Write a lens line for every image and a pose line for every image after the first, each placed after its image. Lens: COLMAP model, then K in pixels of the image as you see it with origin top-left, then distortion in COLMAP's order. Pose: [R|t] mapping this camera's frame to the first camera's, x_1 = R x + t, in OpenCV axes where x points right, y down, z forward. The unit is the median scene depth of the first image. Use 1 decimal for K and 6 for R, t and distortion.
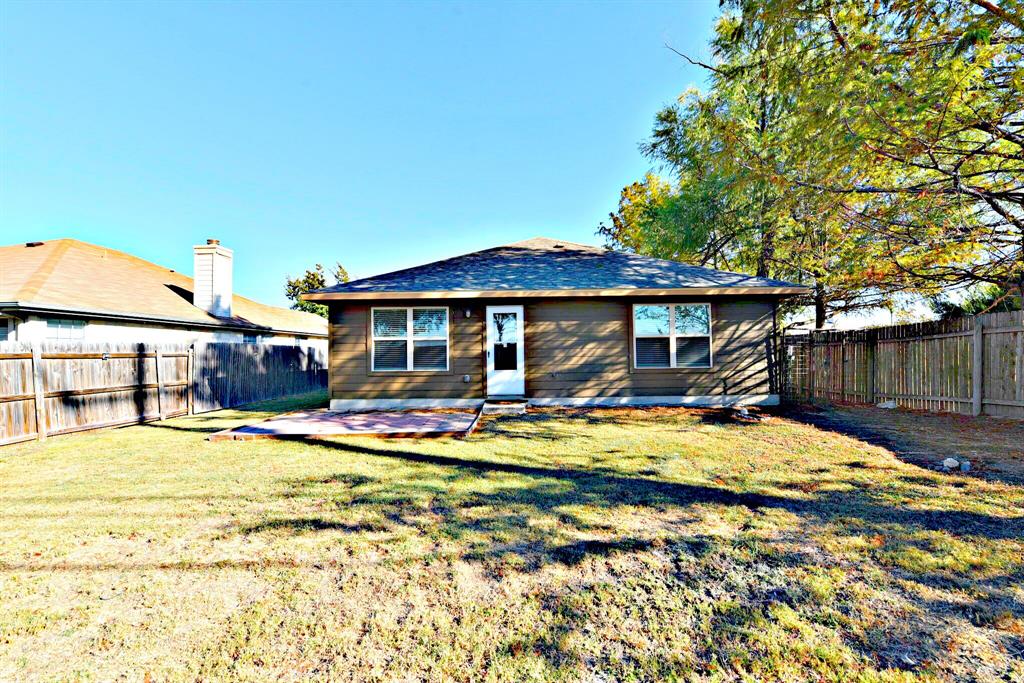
lens RADIAL K [[409.9, 0, 512.5], [0, 409.9, 349.0], [0, 0, 1]] dist [0.002047, 0.000069]
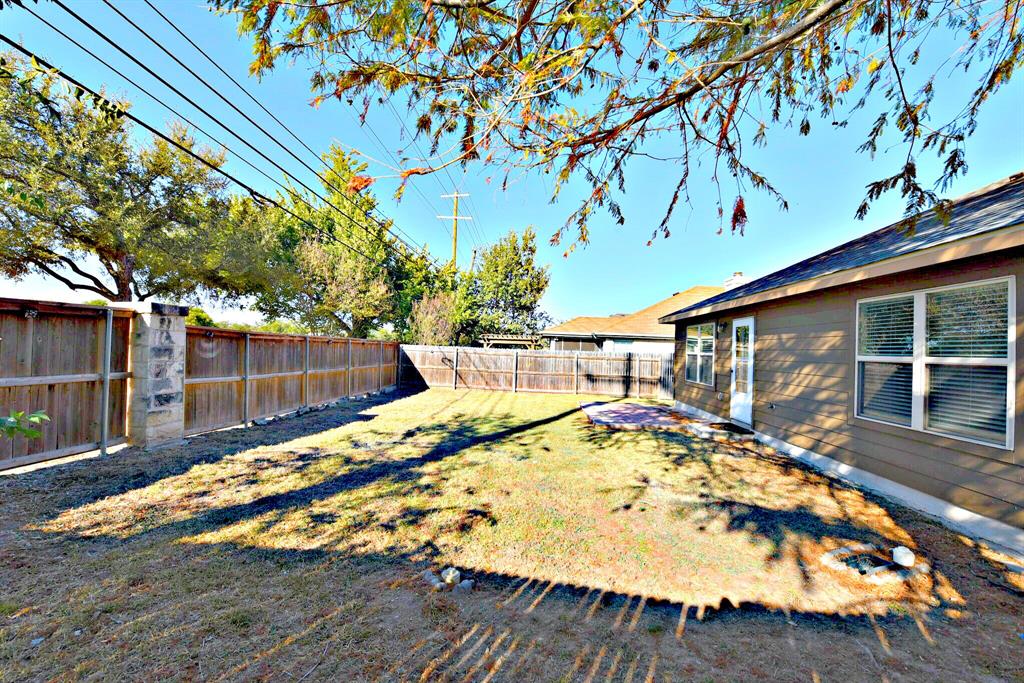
lens RADIAL K [[409.9, 0, 512.6], [0, 409.9, 344.2], [0, 0, 1]] dist [0.002047, 0.000069]
pose [[-0.051541, 0.000381, -0.998671, 0.869424], [-0.024567, 0.999697, 0.001649, -0.038550], [0.998369, 0.024619, -0.051516, 0.564196]]
